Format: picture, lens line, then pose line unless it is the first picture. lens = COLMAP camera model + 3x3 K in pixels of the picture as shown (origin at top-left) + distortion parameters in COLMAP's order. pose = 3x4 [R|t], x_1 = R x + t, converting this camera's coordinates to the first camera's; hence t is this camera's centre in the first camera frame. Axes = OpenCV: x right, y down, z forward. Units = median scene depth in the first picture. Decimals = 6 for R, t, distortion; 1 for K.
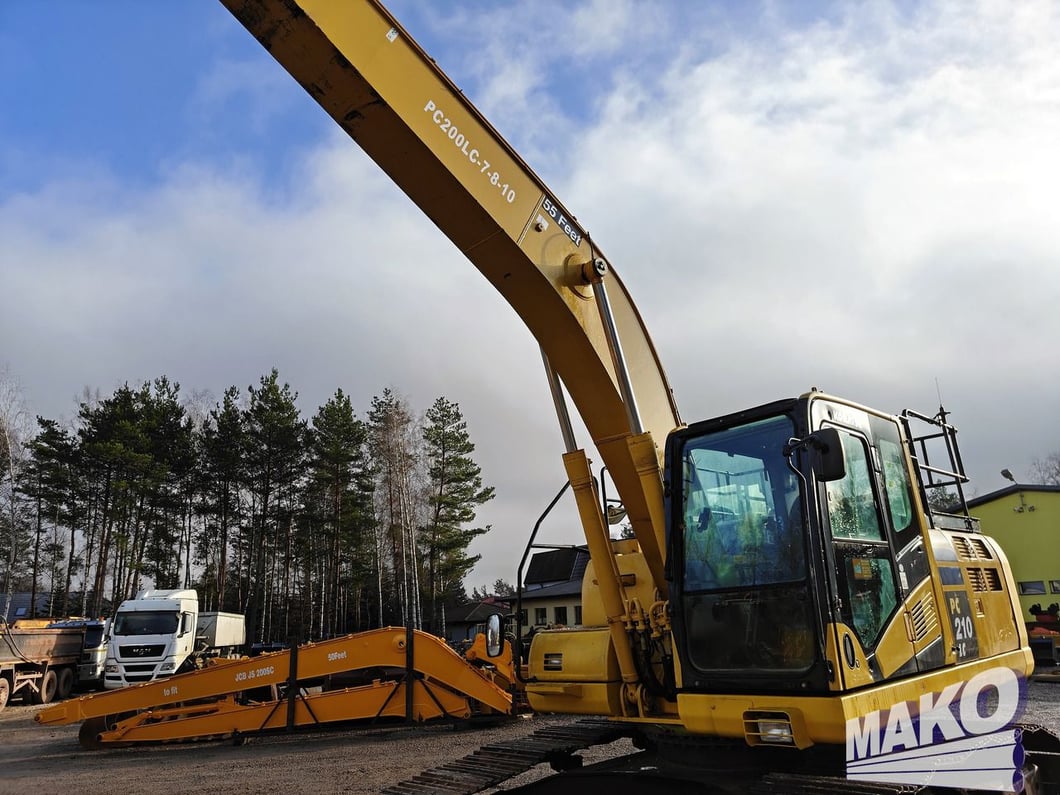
lens RADIAL K [[739.9, 0, 536.9], [0, 739.9, 403.0], [0, 0, 1]] dist [0.016572, -0.004063]
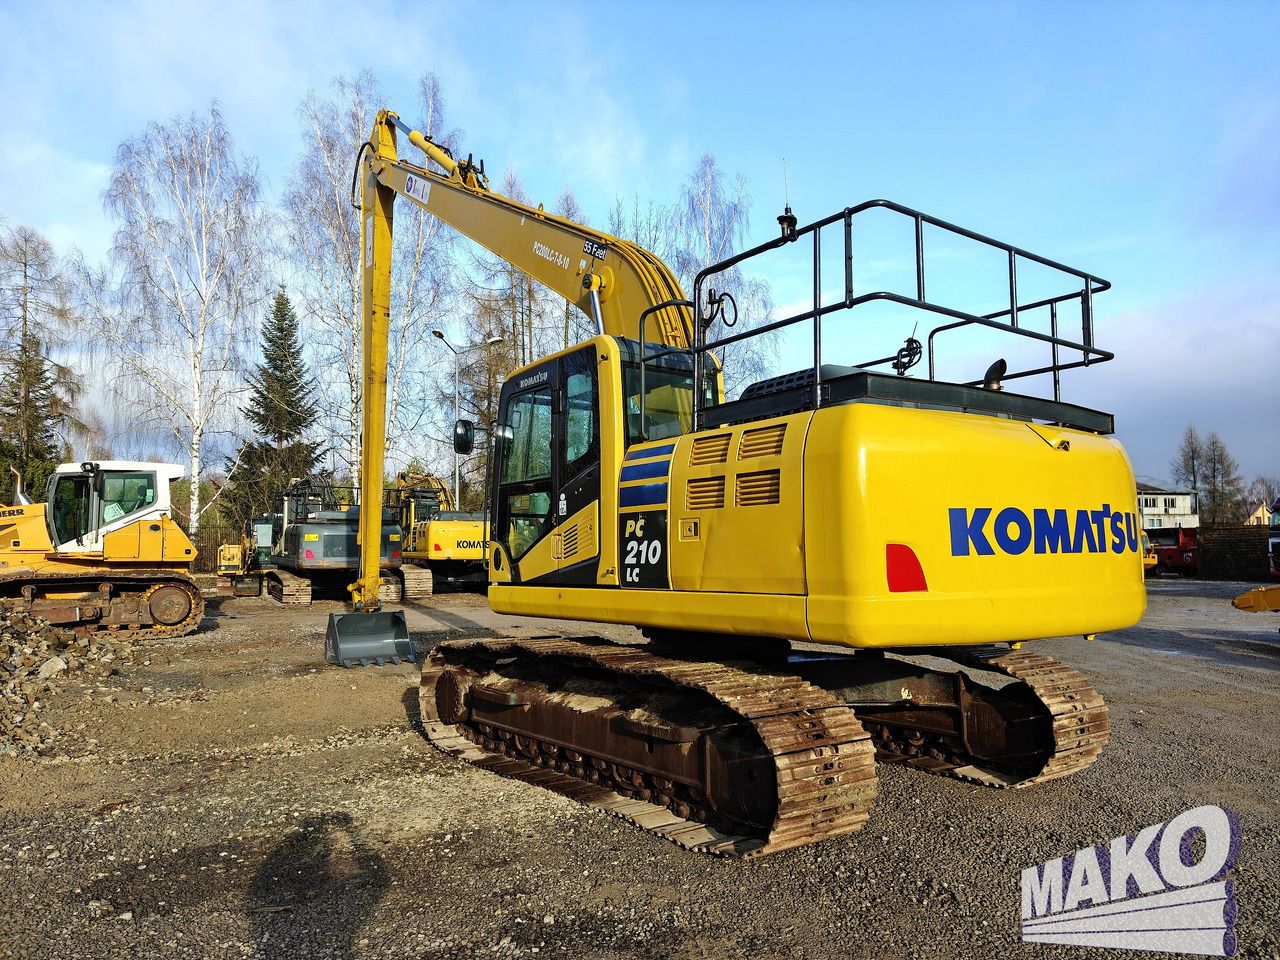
lens RADIAL K [[893.5, 0, 648.4], [0, 893.5, 486.6], [0, 0, 1]] dist [0.016572, -0.004063]
pose [[-0.139516, -0.021522, -0.989986, 0.263657], [0.296293, 0.953052, -0.062475, 0.048179], [0.944852, -0.302042, -0.126590, 0.189438]]
